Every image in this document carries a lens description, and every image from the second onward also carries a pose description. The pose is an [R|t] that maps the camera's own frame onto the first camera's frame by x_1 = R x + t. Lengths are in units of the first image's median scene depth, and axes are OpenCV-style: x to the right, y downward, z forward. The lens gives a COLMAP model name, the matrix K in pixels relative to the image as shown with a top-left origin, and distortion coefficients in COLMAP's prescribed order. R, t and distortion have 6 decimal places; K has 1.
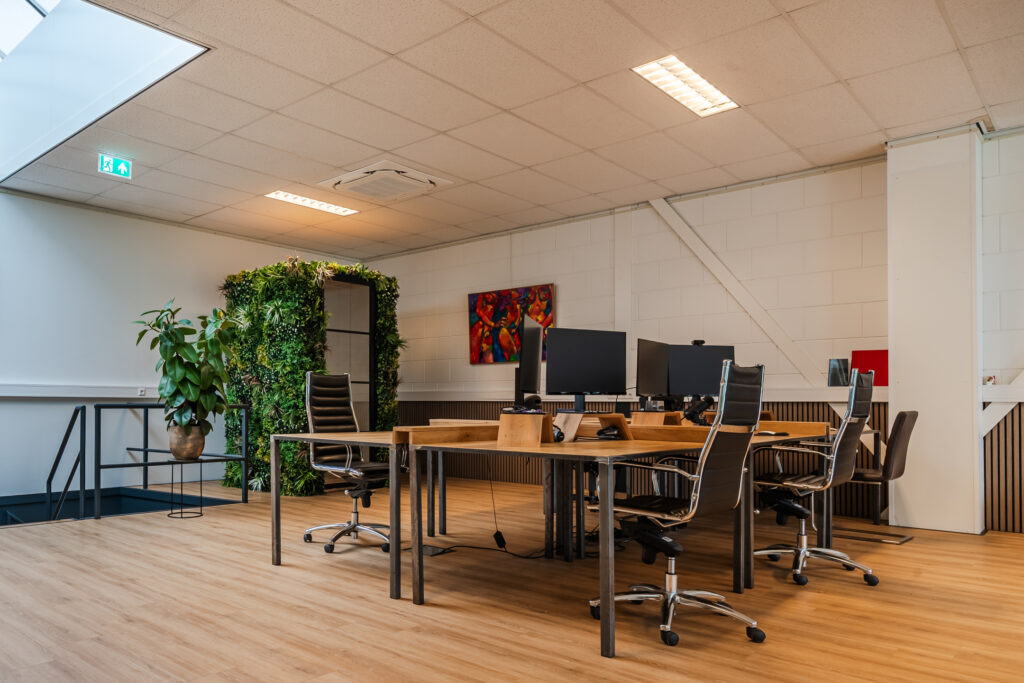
lens RADIAL K [[727.8, 0, 347.3], [0, 727.8, 390.7], [0, 0, 1]] dist [0.006159, -0.001143]
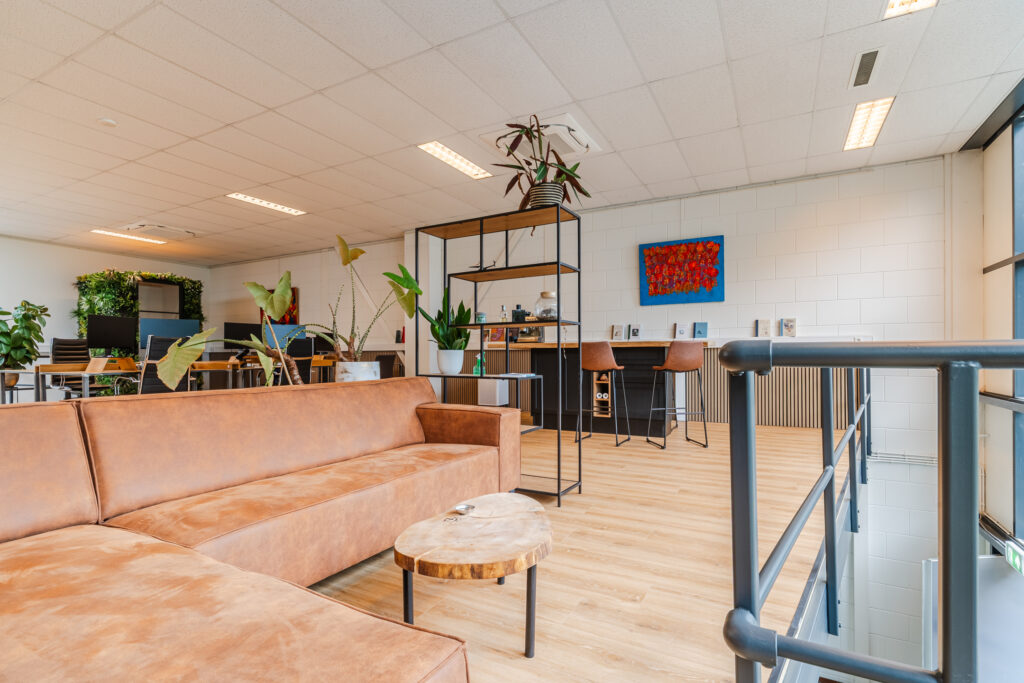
lens RADIAL K [[495.2, 0, 509.7], [0, 495.2, 351.7], [0, 0, 1]] dist [0.004263, -0.000062]
pose [[0.950683, -0.010235, 0.309996, 0.449964], [0.005654, 0.999861, 0.015674, -0.001421], [-0.310114, -0.013148, 0.950609, -0.397454]]
